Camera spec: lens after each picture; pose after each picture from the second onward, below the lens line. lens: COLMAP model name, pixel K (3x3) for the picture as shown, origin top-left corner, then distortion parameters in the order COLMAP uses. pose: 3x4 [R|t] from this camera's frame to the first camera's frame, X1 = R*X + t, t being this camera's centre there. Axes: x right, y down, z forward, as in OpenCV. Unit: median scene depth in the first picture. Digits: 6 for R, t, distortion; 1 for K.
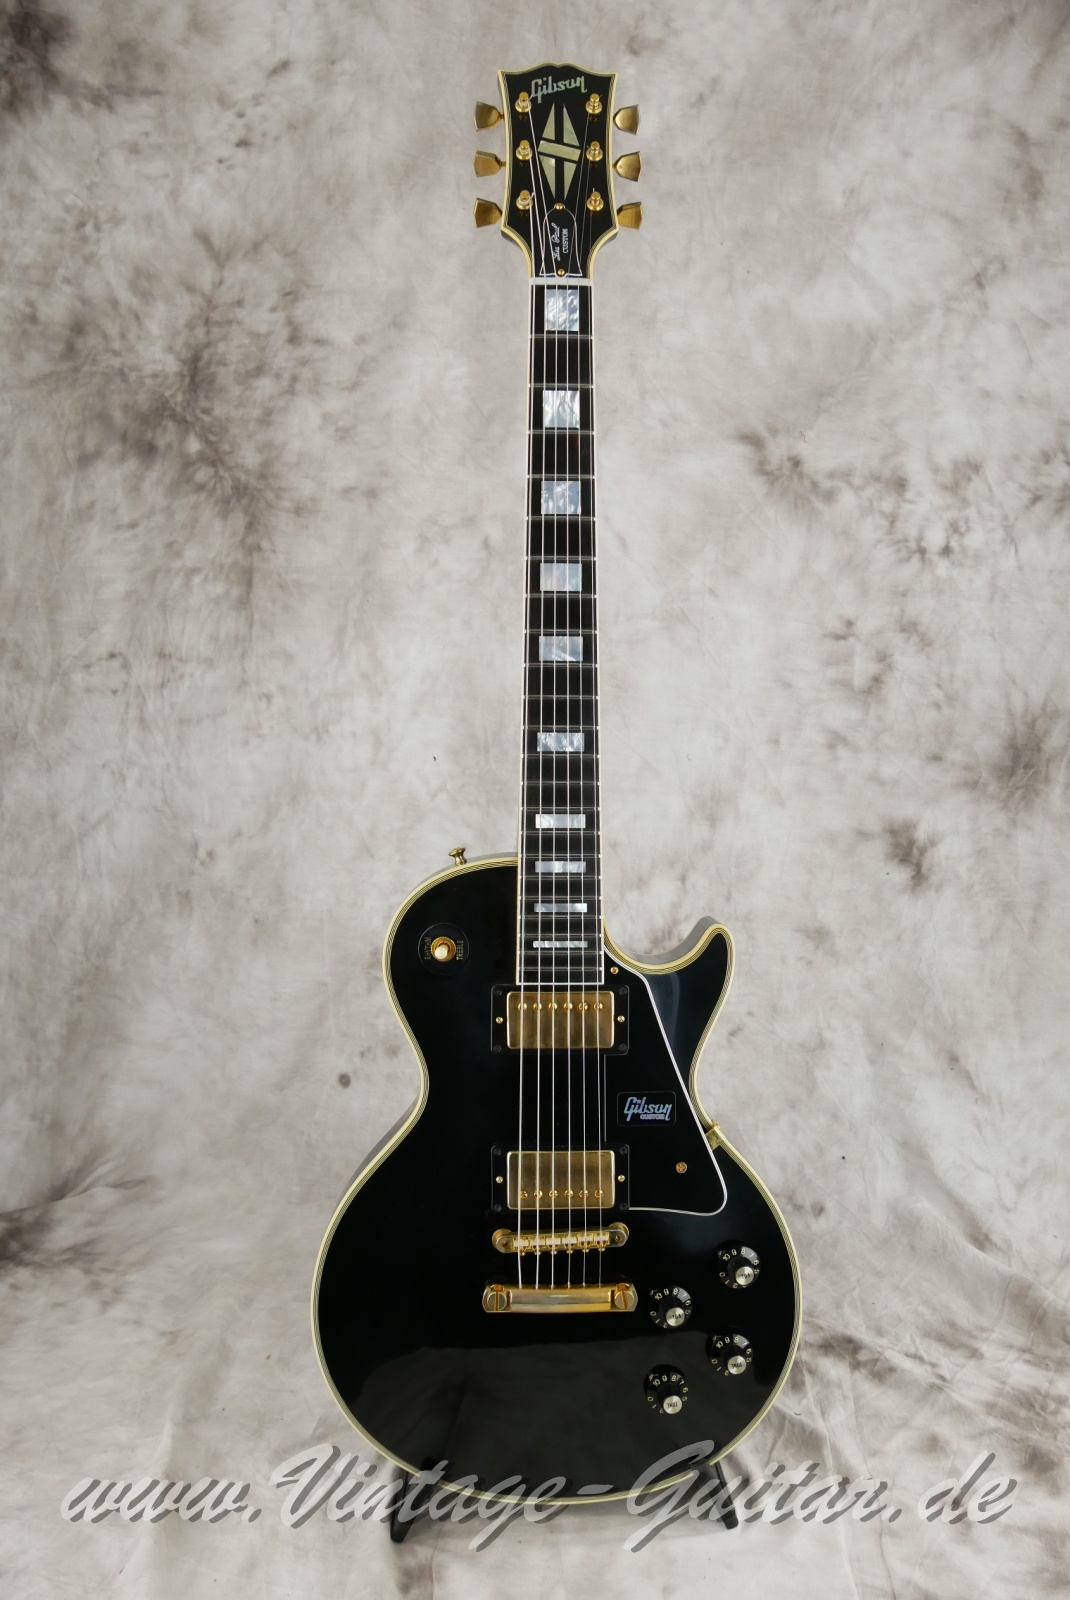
lens RADIAL K [[1335.9, 0, 528.4], [0, 1335.9, 807.7], [0, 0, 1]] dist [-0.071381, 0.034590]
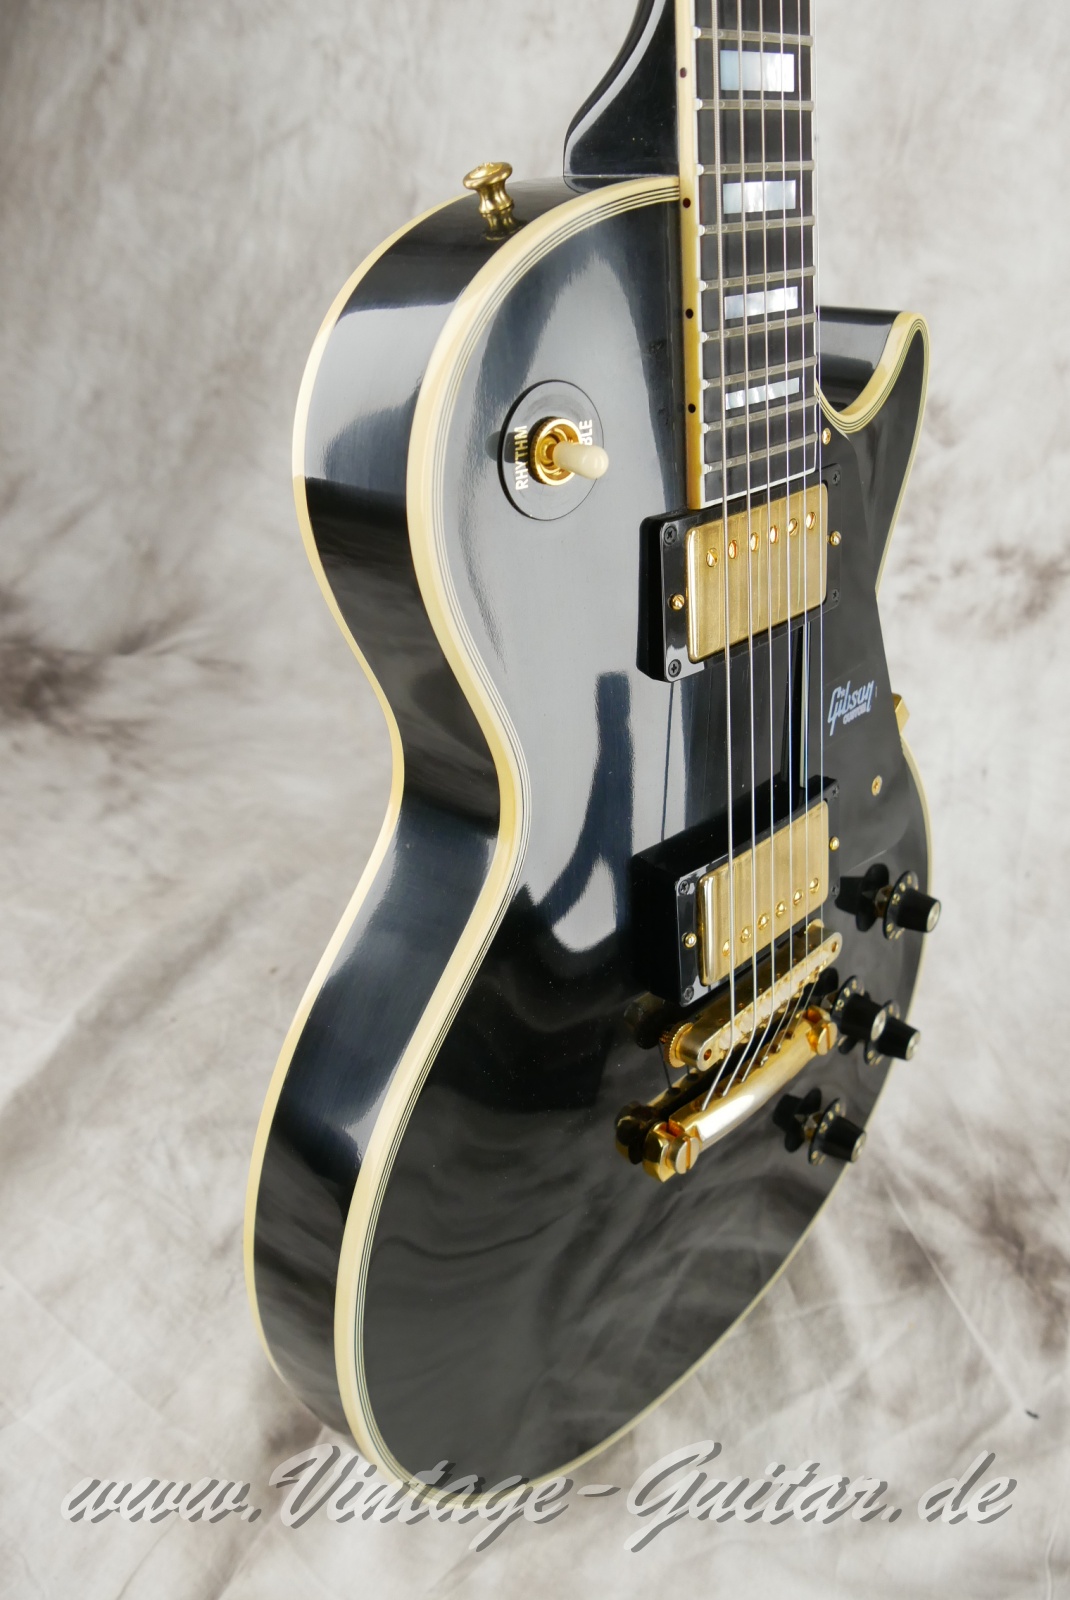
lens RADIAL K [[1335.9, 0, 529.1], [0, 1335.9, 799.1], [0, 0, 1]] dist [-0.071381, 0.034590]
pose [[0.923374, 0.326030, -0.202694, 0.026724], [-0.250162, 0.911491, 0.326501, 0.072881], [0.291202, -0.250776, 0.923208, 0.360105]]
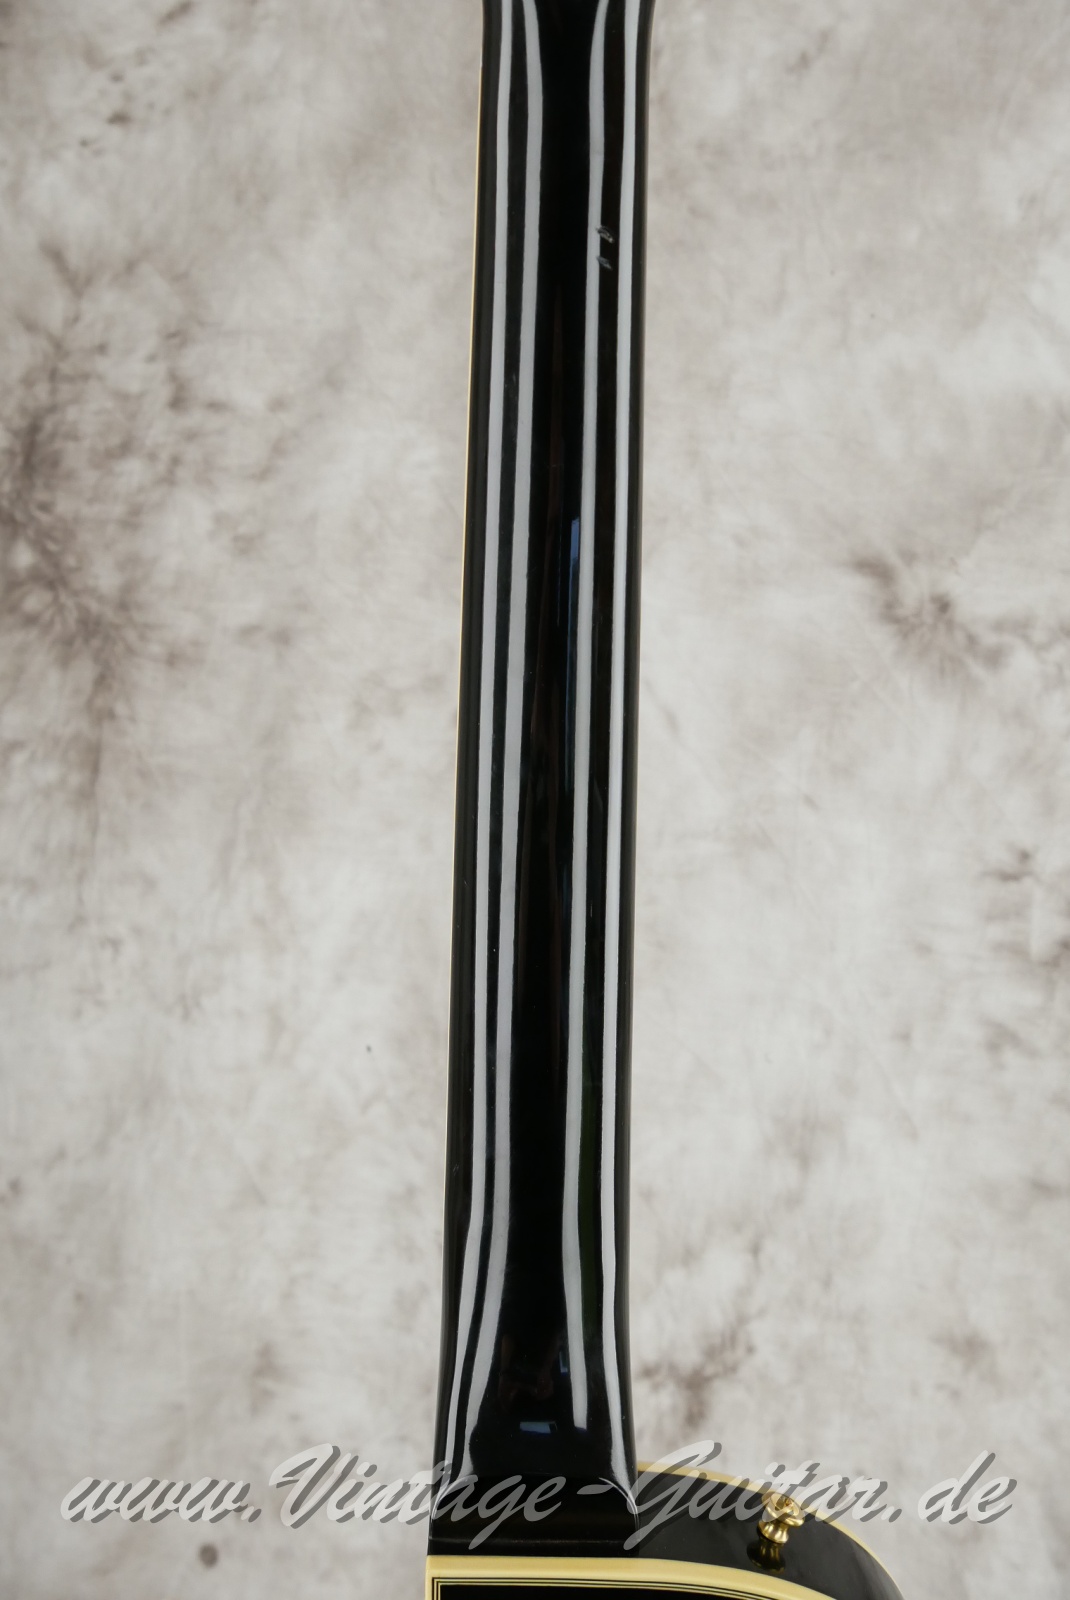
lens RADIAL K [[1335.9, 0, 534.3], [0, 1335.9, 796.5], [0, 0, 1]] dist [-0.071381, 0.034590]
pose [[0.999436, 0.027370, -0.019459, 0.018134], [-0.029207, 0.994415, -0.101416, -0.096123], [0.016575, 0.101927, 0.994654, 0.363216]]
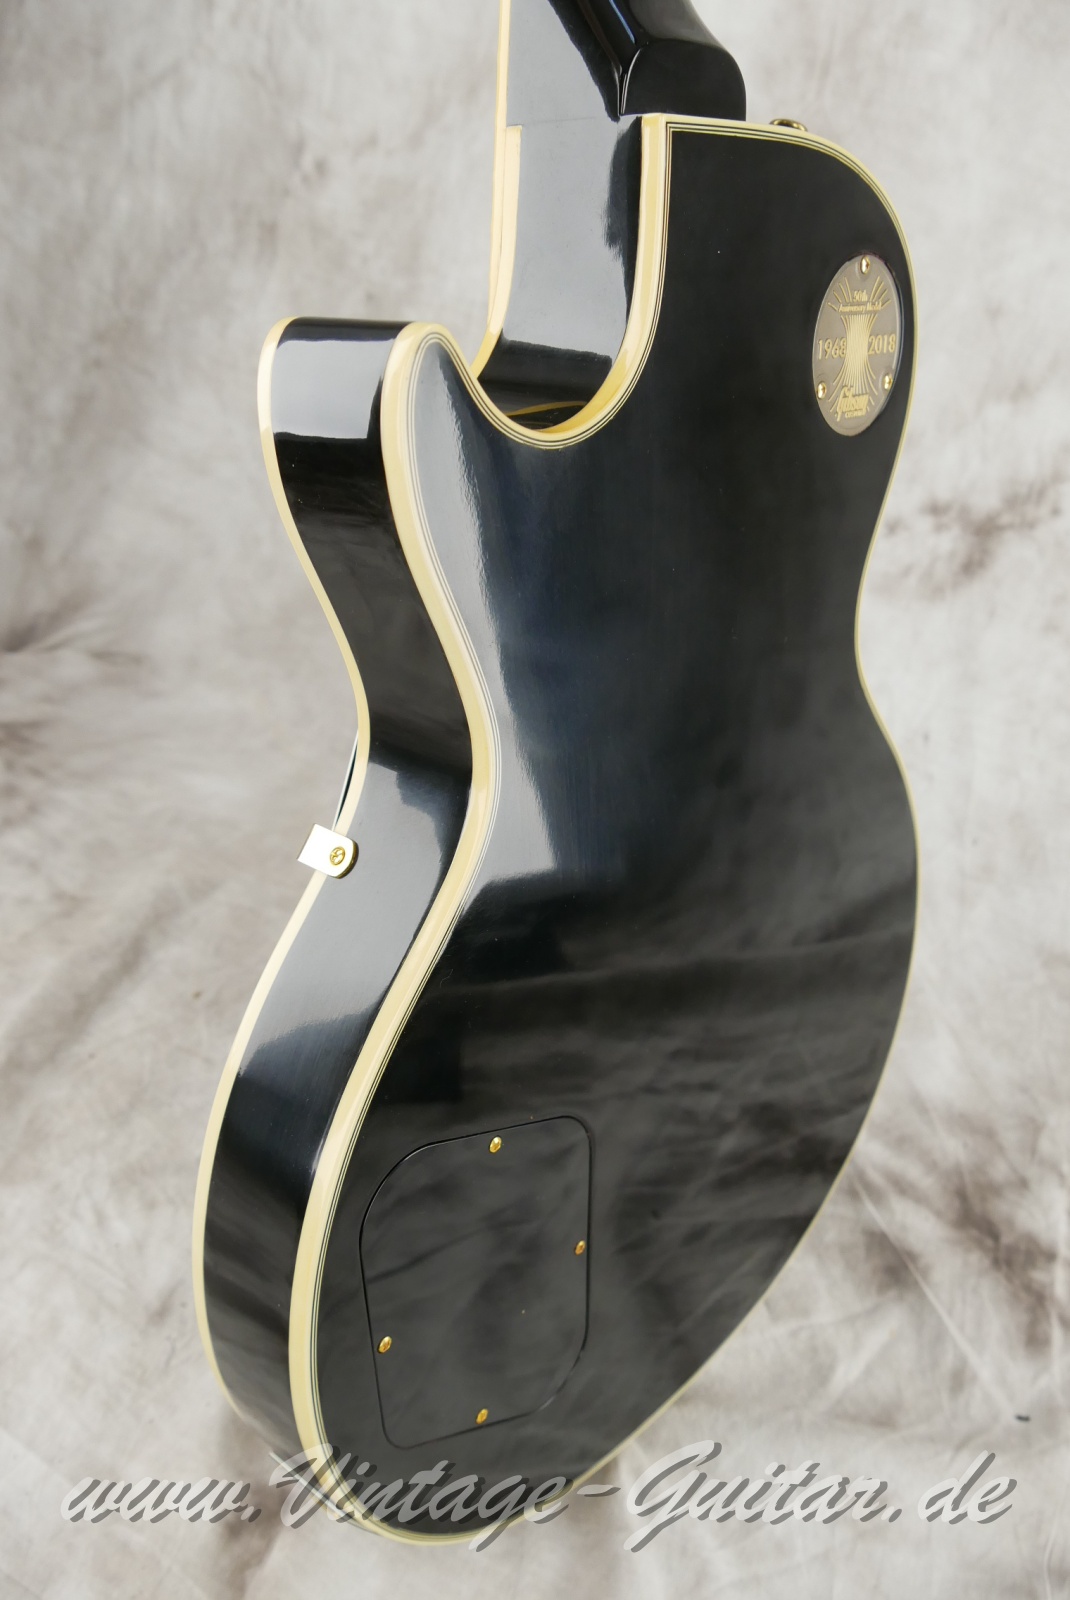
lens RADIAL K [[1335.9, 0, 534.0], [0, 1335.9, 808.9], [0, 0, 1]] dist [-0.071381, 0.034590]
pose [[0.949902, 0.286450, -0.125028, 0.008709], [-0.228190, 0.908971, 0.348858, 0.070835], [0.213577, -0.302851, 0.928798, 0.392428]]
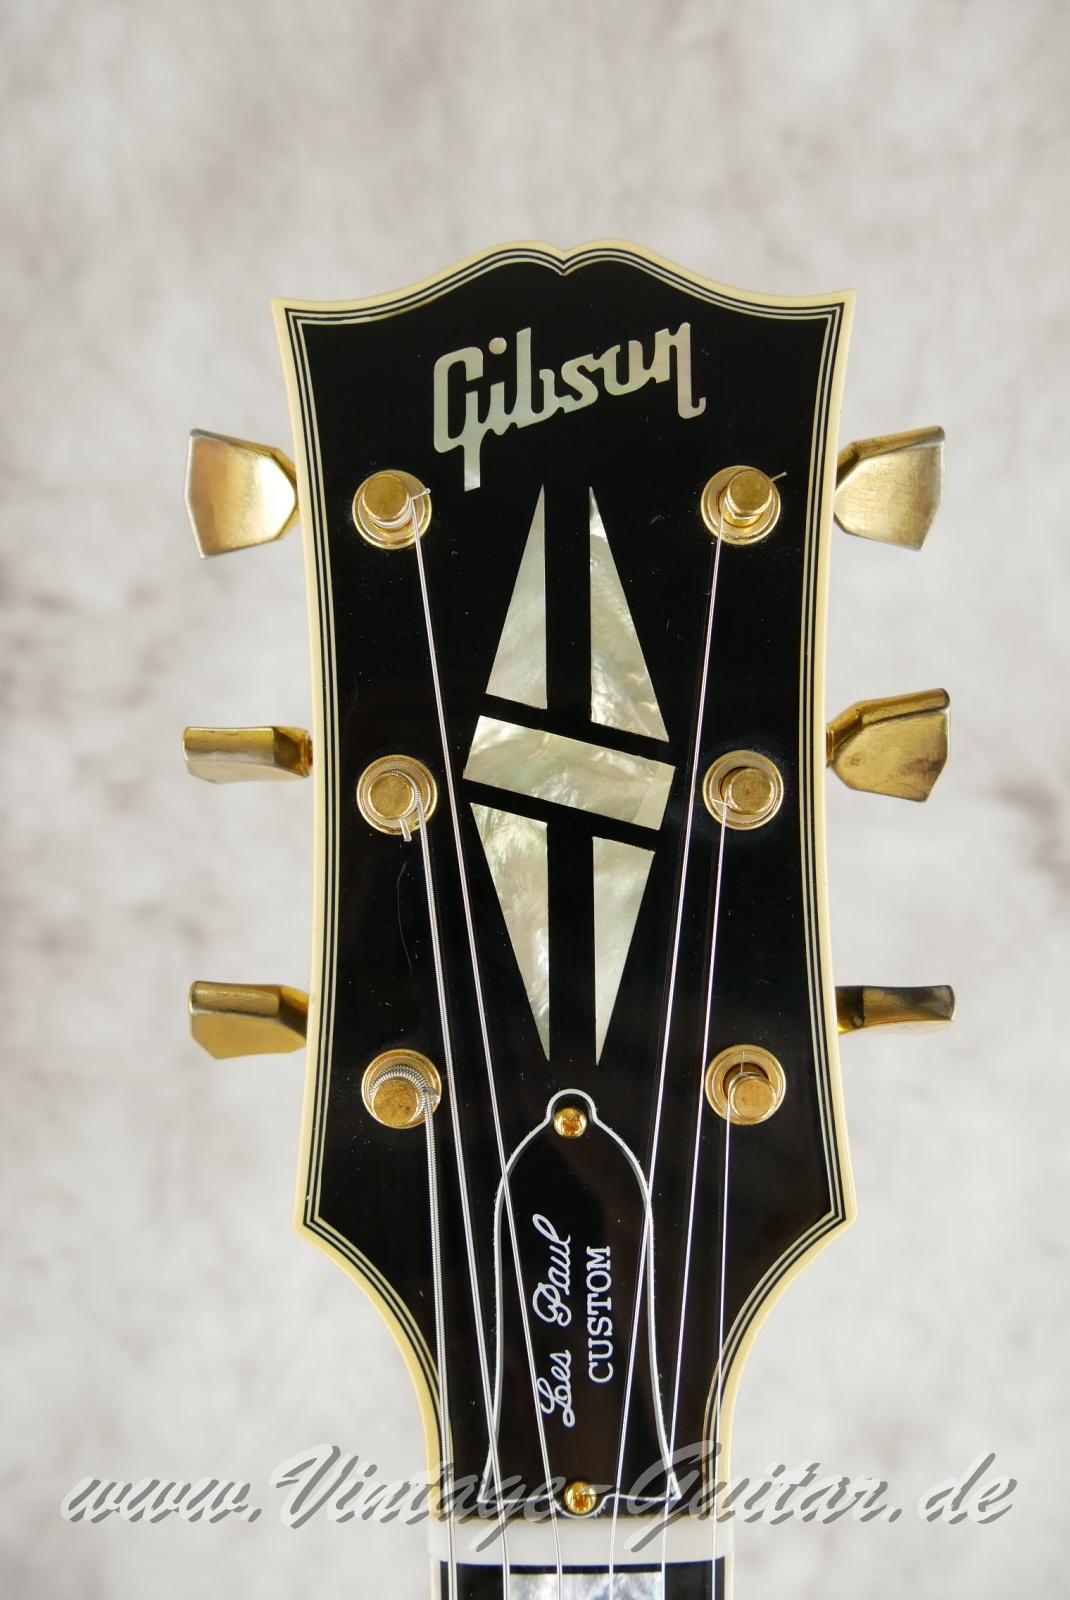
lens RADIAL K [[1335.9, 0, 532.4], [0, 1335.9, 790.4], [0, 0, 1]] dist [-0.071381, 0.034590]
pose [[0.999236, -0.007625, -0.038327, 0.017821], [0.015822, 0.975734, 0.218386, -0.377641], [0.035731, -0.218826, 0.975109, 0.556090]]
